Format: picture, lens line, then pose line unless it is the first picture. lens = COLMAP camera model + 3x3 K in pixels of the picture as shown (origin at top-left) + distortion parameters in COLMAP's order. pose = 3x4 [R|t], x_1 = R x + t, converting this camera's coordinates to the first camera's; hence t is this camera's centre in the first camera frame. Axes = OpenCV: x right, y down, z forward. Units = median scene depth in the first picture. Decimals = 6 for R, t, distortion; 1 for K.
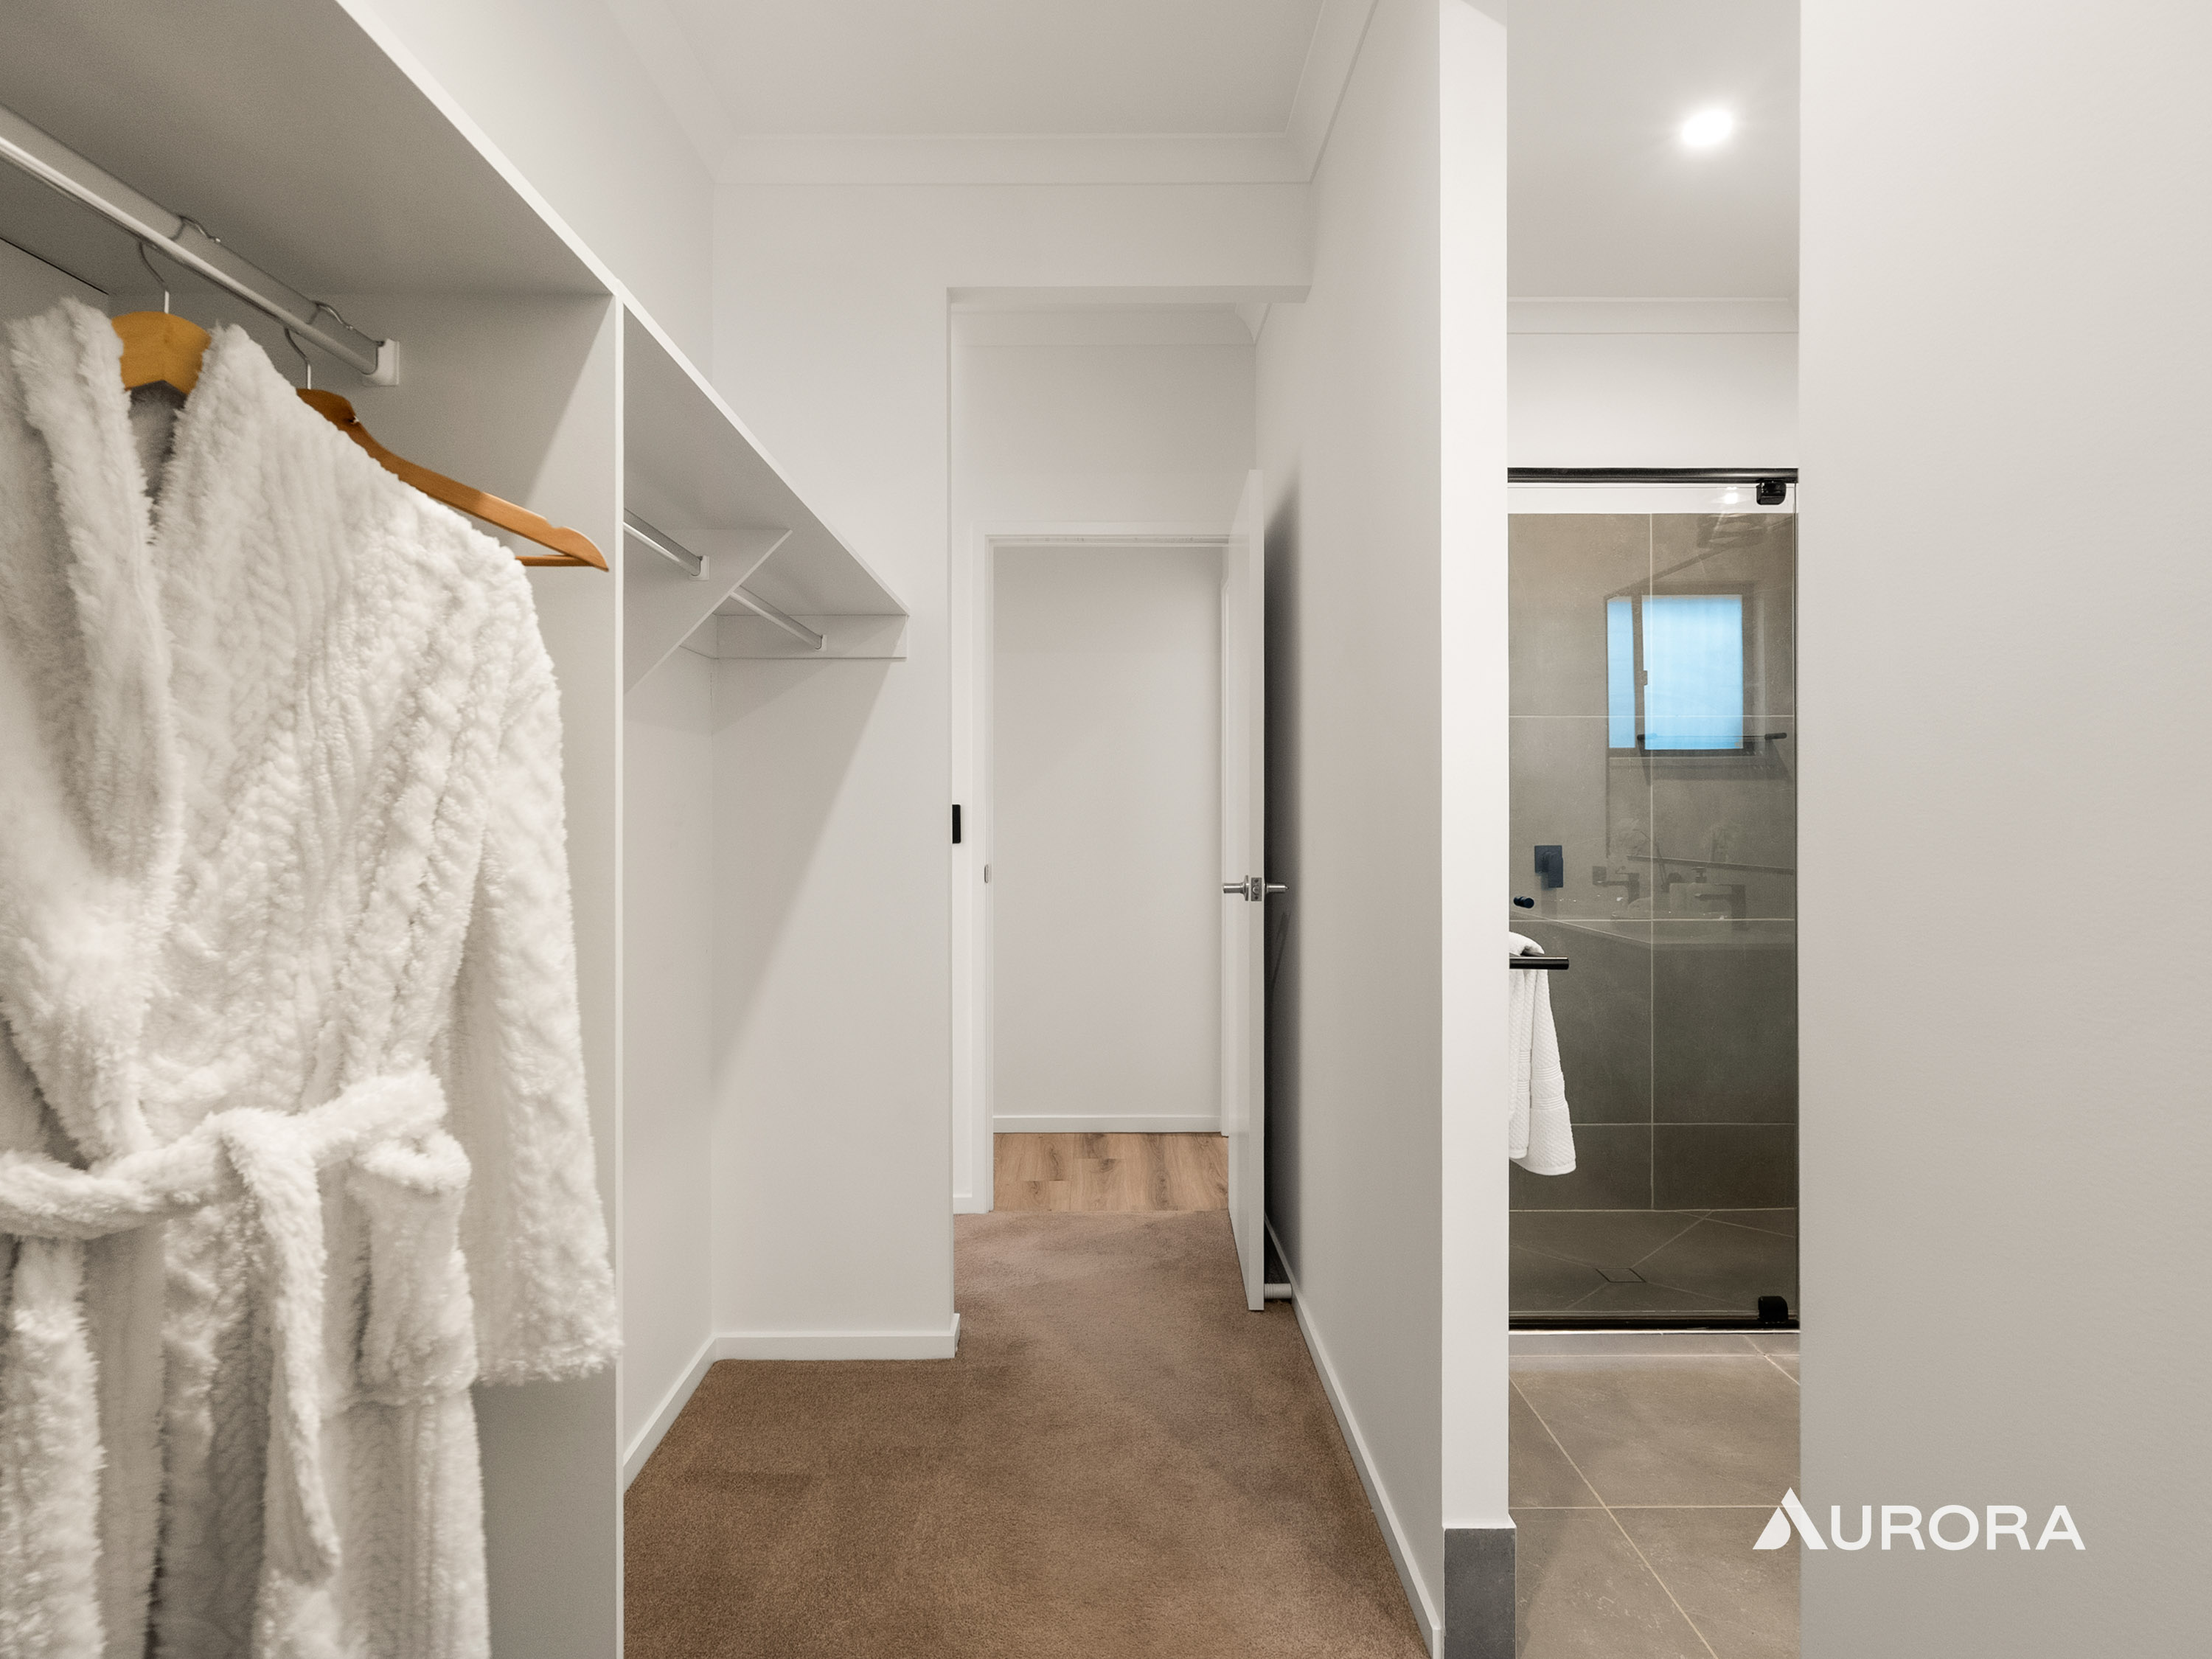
lens RADIAL K [[1230.0, 0, 1106.3], [0, 1230.0, 822.5], [0, 0, 1]] dist [-0.000840, -0.000632]
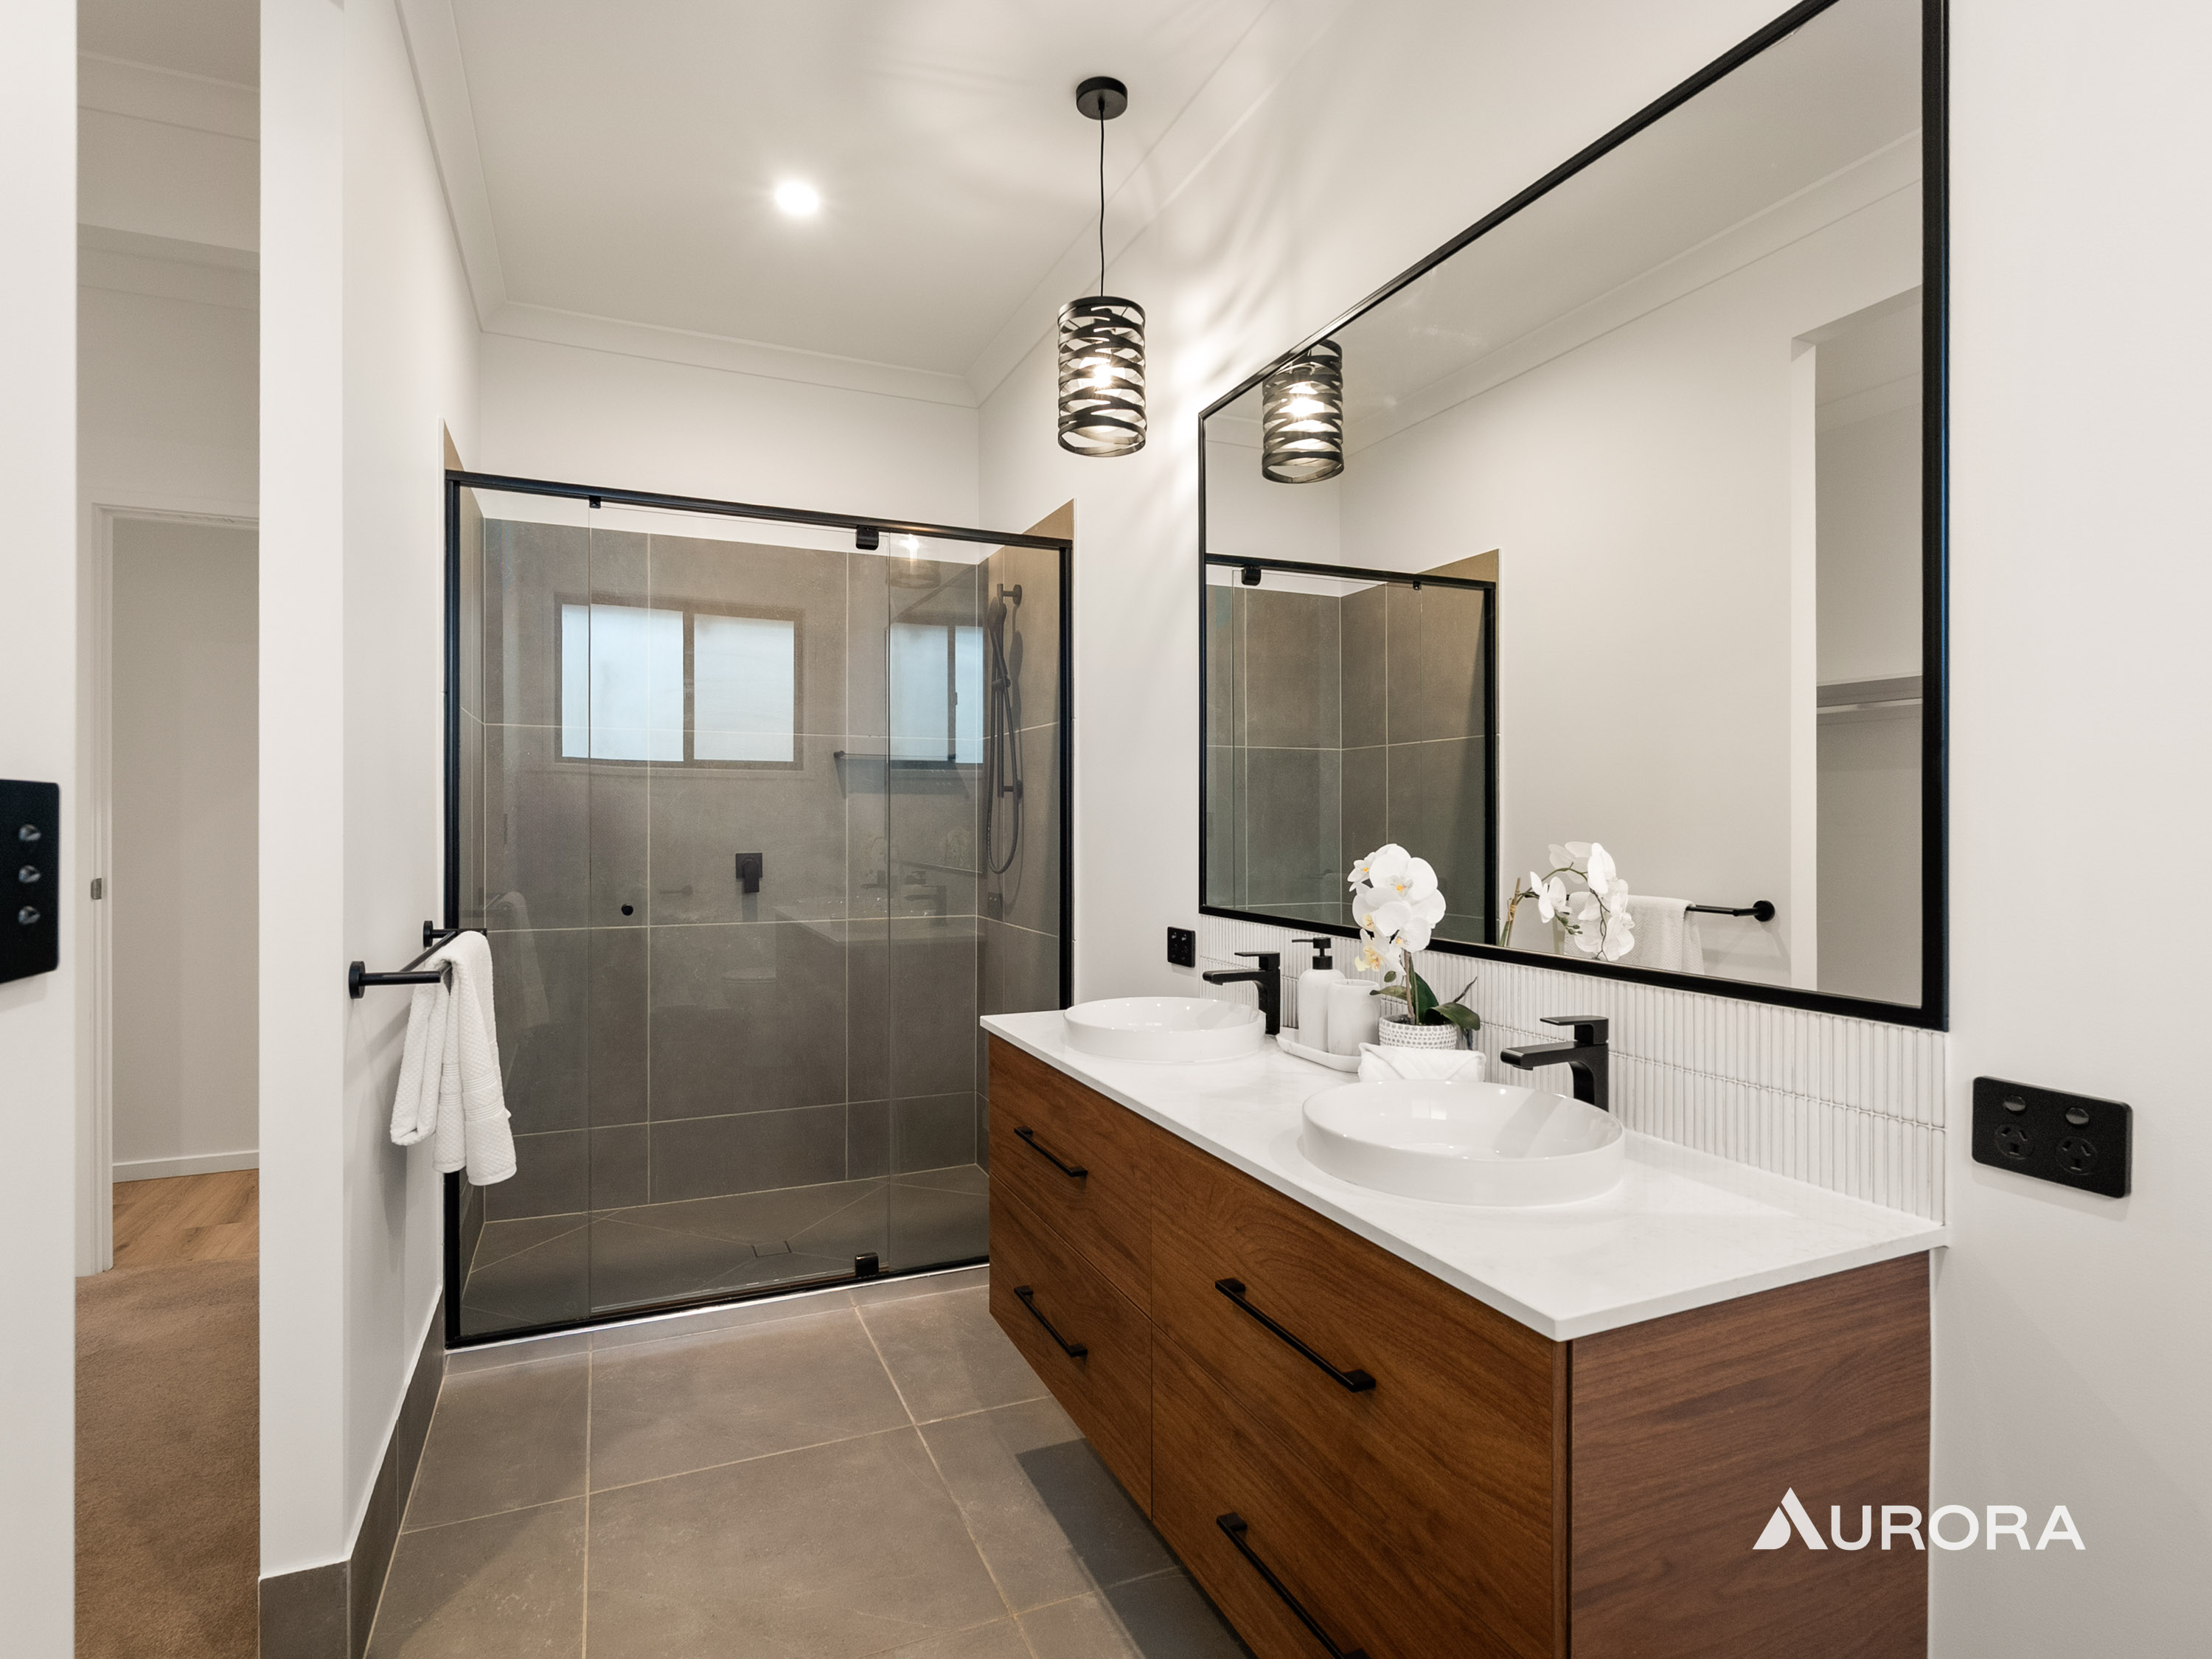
lens RADIAL K [[1119.4, 0, 1103.9], [0, 1119.4, 829.8], [0, 0, 1]] dist [-0.005973, 0.001333]
pose [[0.918788, 0.002119, 0.394746, 0.277510], [-0.001018, 0.999995, -0.003000, 0.001677], [-0.394750, 0.002354, 0.918786, -0.019544]]
